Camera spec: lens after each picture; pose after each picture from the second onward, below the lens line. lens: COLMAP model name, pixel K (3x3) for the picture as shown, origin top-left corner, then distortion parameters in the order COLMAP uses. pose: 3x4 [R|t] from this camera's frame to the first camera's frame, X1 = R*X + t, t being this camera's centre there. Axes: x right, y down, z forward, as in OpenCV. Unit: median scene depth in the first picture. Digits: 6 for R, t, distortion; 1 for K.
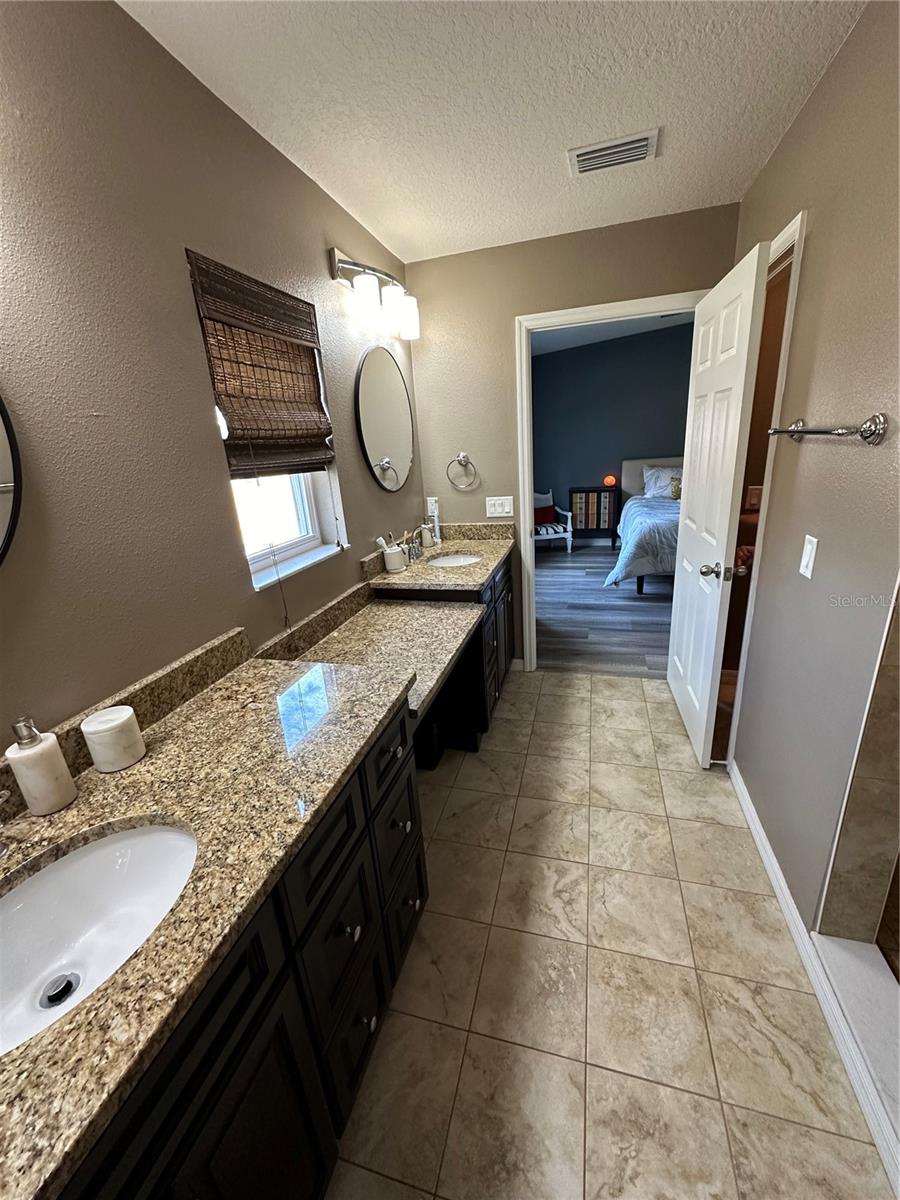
lens RADIAL K [[481.0, 0, 450.2], [0, 481.0, 602.1], [0, 0, 1]] dist [-0.003501, 0.000312]
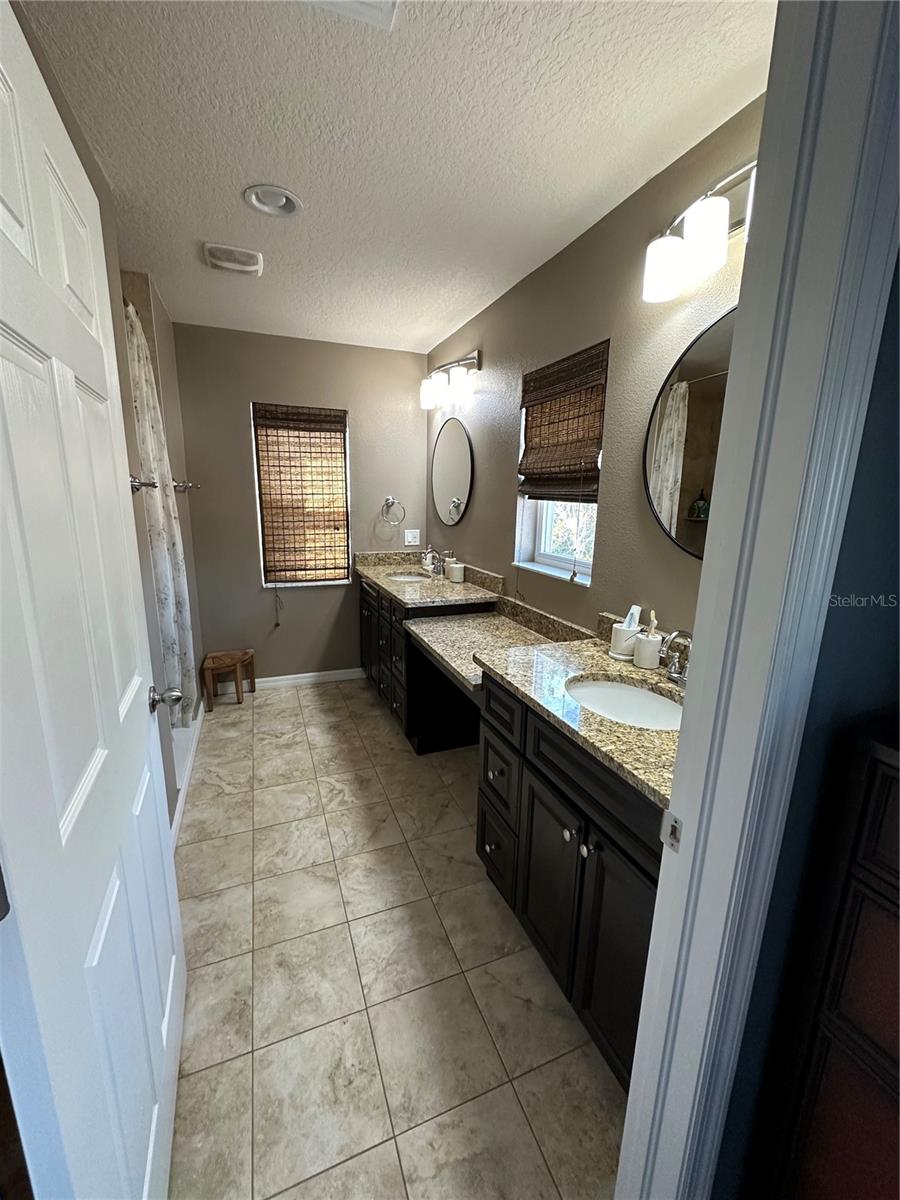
lens RADIAL K [[481.0, 0, 450.2], [0, 481.0, 600.5], [0, 0, 1]] dist [-0.003501, 0.000312]
pose [[-0.790784, 0.182271, -0.584327, 0.667907], [-0.160002, 0.859887, 0.484762, -0.604192], [0.590813, 0.476836, -0.650821, 1.767576]]
